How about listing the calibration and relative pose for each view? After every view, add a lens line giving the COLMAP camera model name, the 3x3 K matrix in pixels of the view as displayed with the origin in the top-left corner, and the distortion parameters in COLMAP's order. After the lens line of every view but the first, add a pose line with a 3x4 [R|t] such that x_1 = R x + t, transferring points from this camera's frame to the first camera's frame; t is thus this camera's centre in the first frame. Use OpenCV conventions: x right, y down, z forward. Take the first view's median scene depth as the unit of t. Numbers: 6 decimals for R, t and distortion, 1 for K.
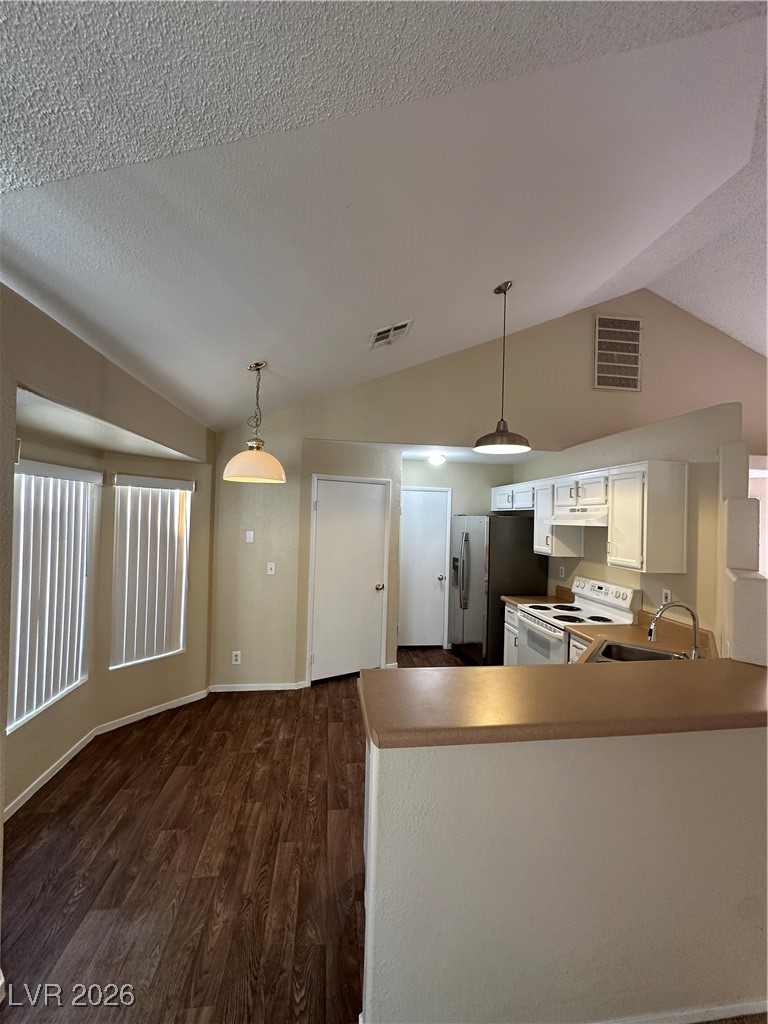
lens RADIAL K [[408.2, 0, 384.6], [0, 408.2, 511.9], [0, 0, 1]] dist [-0.000450, -0.000705]
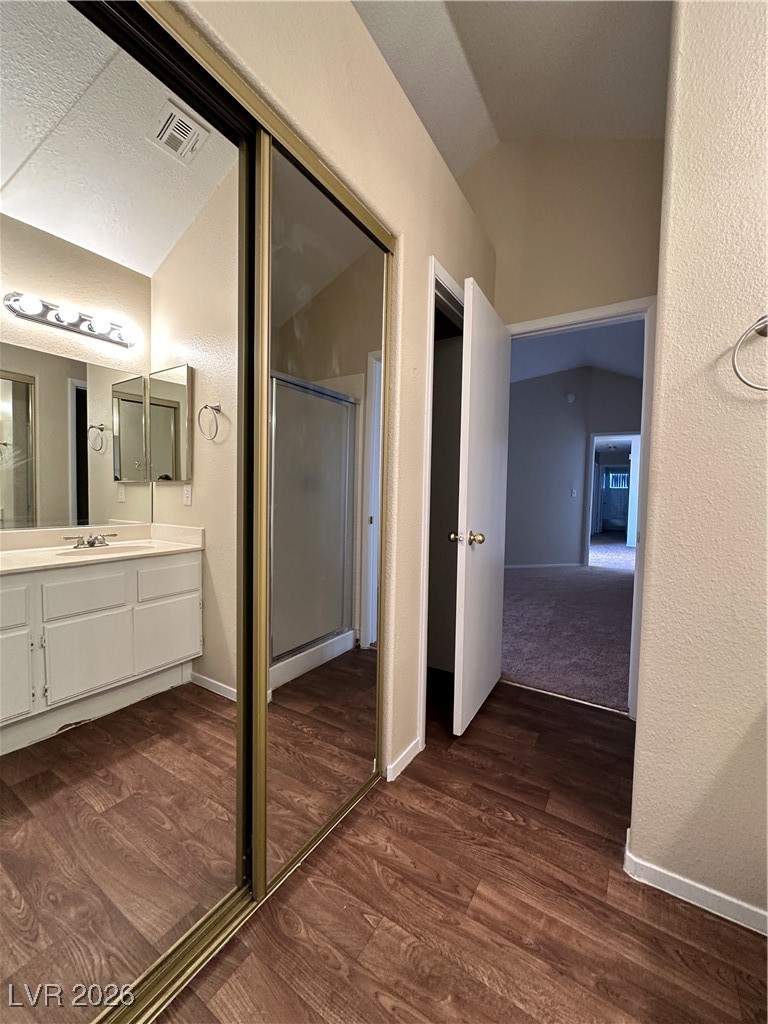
lens RADIAL K [[408.2, 0, 380.3], [0, 408.2, 513.6], [0, 0, 1]] dist [-0.000450, -0.000705]
pose [[0.649939, -0.052233, 0.758189, -0.875316], [-0.012376, 0.996776, 0.079279, 0.273196], [-0.759886, -0.060909, 0.647197, 0.954040]]
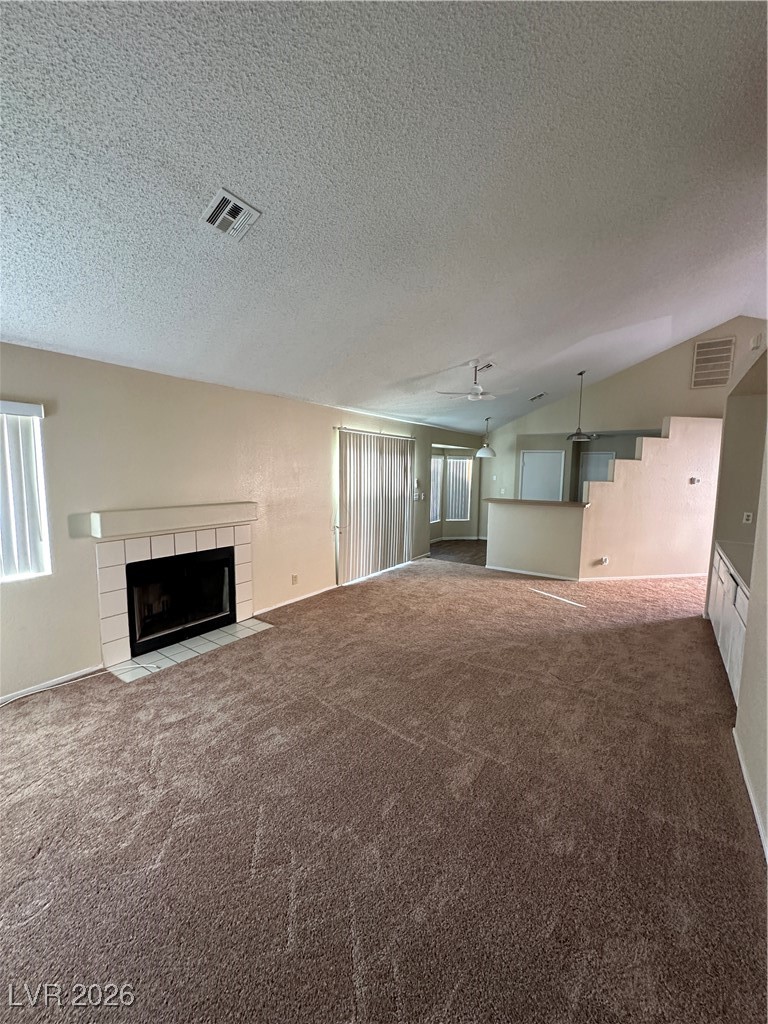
lens RADIAL K [[408.2, 0, 384.1], [0, 408.2, 512.1], [0, 0, 1]] dist [-0.000450, -0.000705]
pose [[0.741383, 0.053445, -0.668950, 1.077690], [0.015982, 0.995135, 0.097218, 0.023435], [0.670891, -0.082767, 0.736922, -1.640096]]
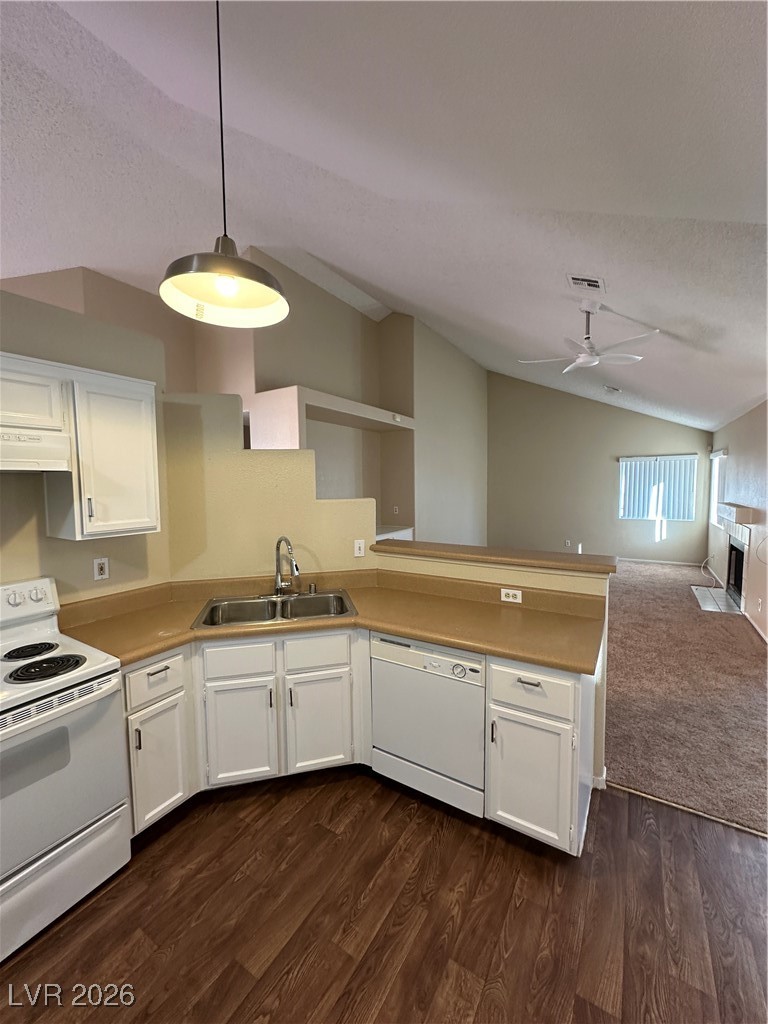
lens RADIAL K [[408.2, 0, 385.8], [0, 408.2, 511.8], [0, 0, 1]] dist [-0.000450, -0.000705]
pose [[-0.773081, -0.062977, 0.631174, -0.687549], [-0.014739, 0.996574, 0.081383, 0.049100], [-0.634136, 0.053612, -0.771360, 1.503632]]
